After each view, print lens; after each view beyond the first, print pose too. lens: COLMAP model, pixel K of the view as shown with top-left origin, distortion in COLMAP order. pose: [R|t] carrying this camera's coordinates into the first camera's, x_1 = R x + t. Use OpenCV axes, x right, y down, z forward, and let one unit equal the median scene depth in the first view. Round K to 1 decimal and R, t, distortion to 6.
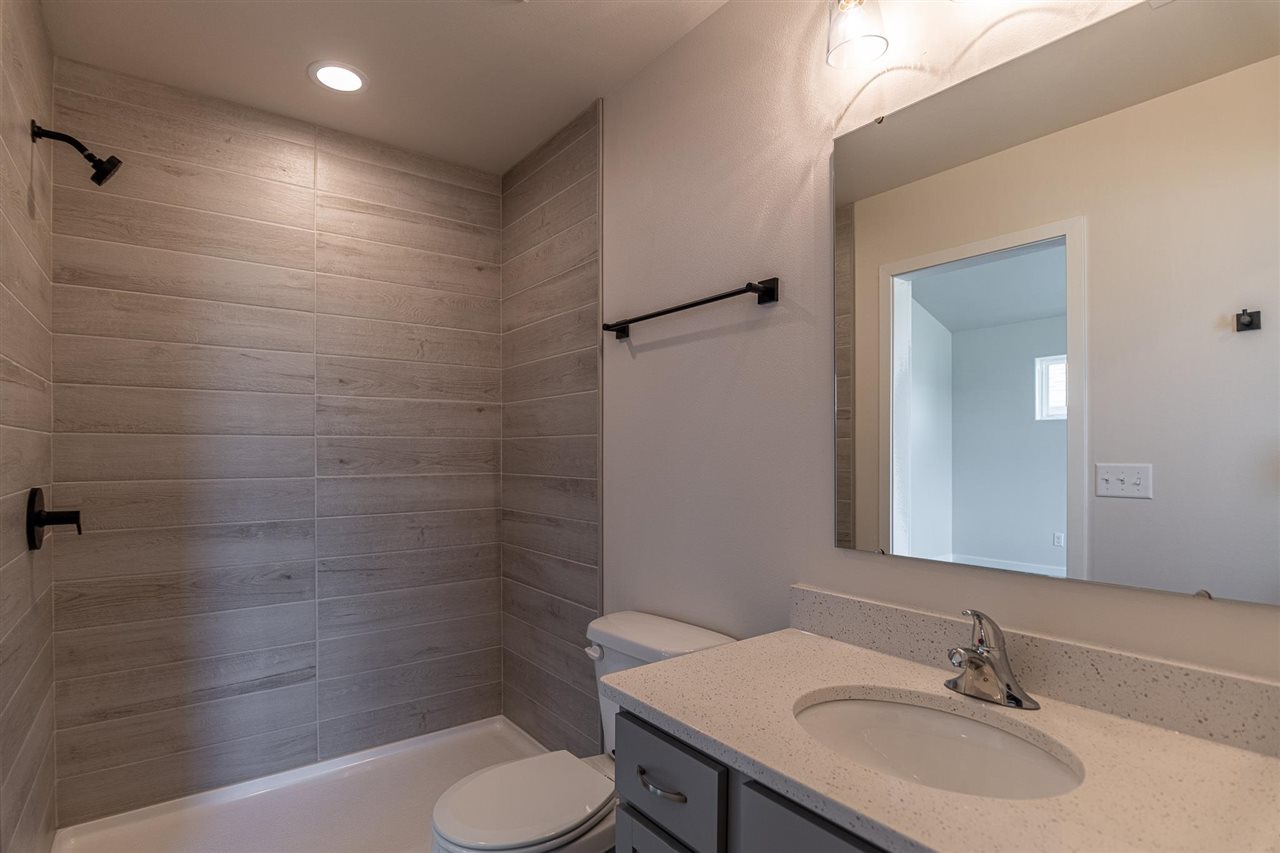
lens RADIAL K [[638.5, 0, 642.0], [0, 638.5, 451.8], [0, 0, 1]] dist [-0.015667, -0.000138]
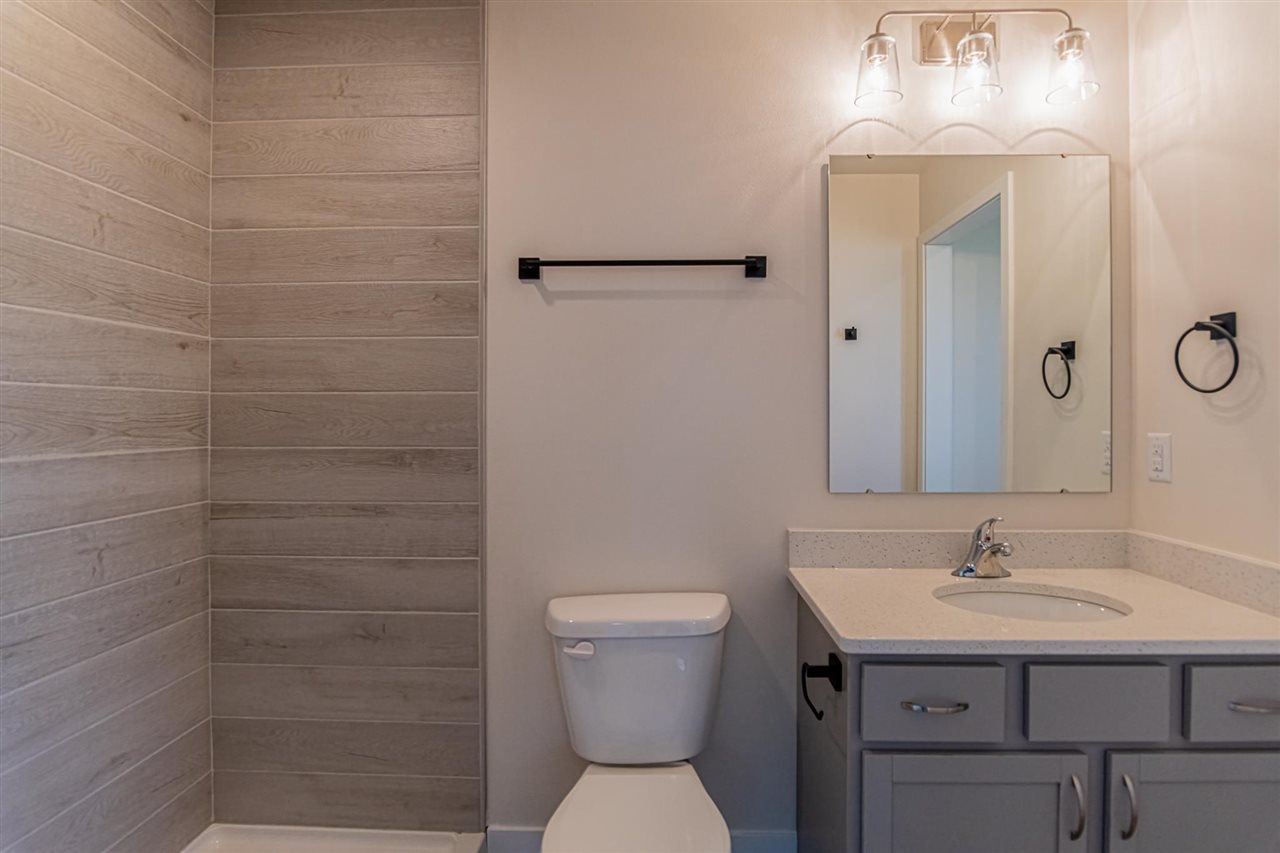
lens RADIAL K [[647.8, 0, 639.2], [0, 647.8, 414.8], [0, 0, 1]] dist [-0.016530, -0.000190]
pose [[0.629320, 0.001404, 0.777145, -0.497652], [0.000549, 0.999997, -0.002251, 0.003085], [-0.777146, 0.001844, 0.629318, 0.288280]]
